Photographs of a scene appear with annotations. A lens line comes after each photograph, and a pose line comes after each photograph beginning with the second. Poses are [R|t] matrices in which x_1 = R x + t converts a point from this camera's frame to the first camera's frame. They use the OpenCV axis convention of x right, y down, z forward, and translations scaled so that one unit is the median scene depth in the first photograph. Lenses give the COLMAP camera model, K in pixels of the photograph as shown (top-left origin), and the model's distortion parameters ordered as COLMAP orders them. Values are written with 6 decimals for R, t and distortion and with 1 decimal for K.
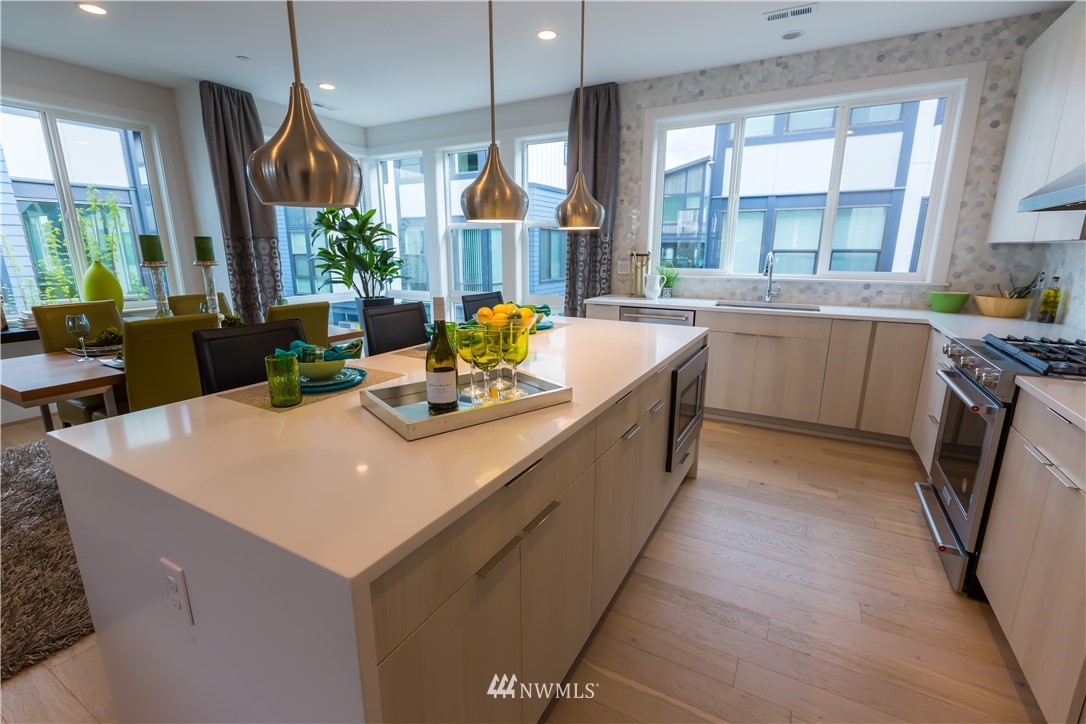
lens RADIAL K [[481.5, 0, 545.7], [0, 481.5, 364.0], [0, 0, 1]] dist [0.000419, -0.000864]
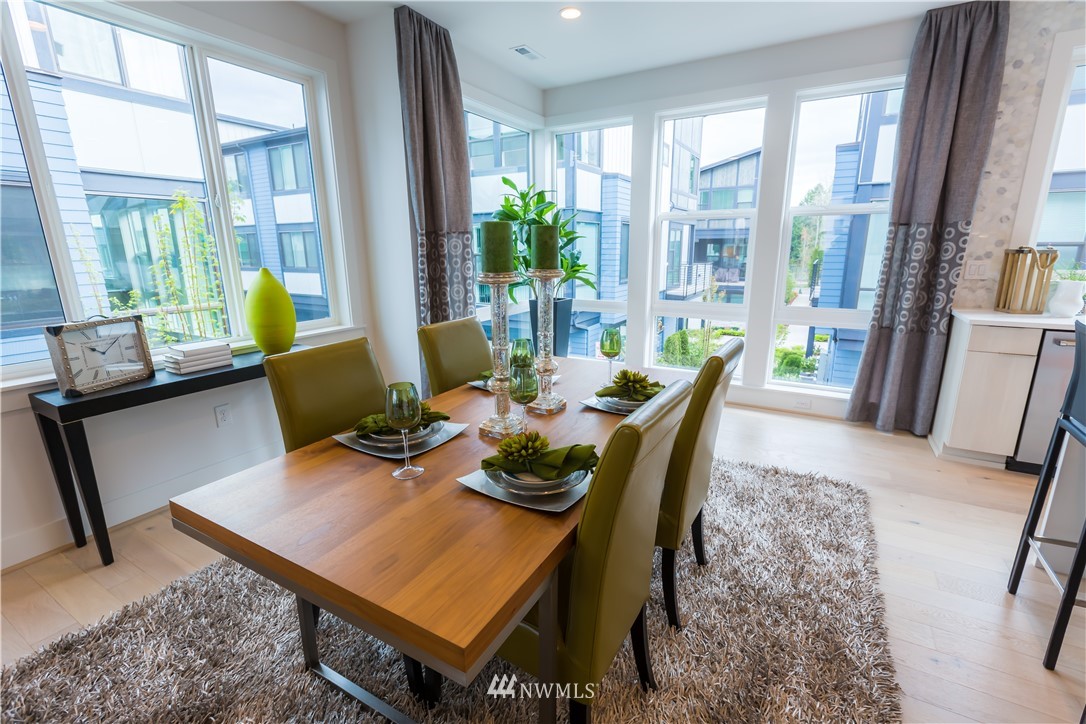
lens RADIAL K [[481.5, 0, 545.3], [0, 481.5, 364.7], [0, 0, 1]] dist [0.000419, -0.000864]
pose [[0.999728, -0.004545, -0.022874, -0.491078], [0.004669, 0.999975, 0.005389, -0.074516], [0.022849, -0.005494, 0.999724, 0.309719]]
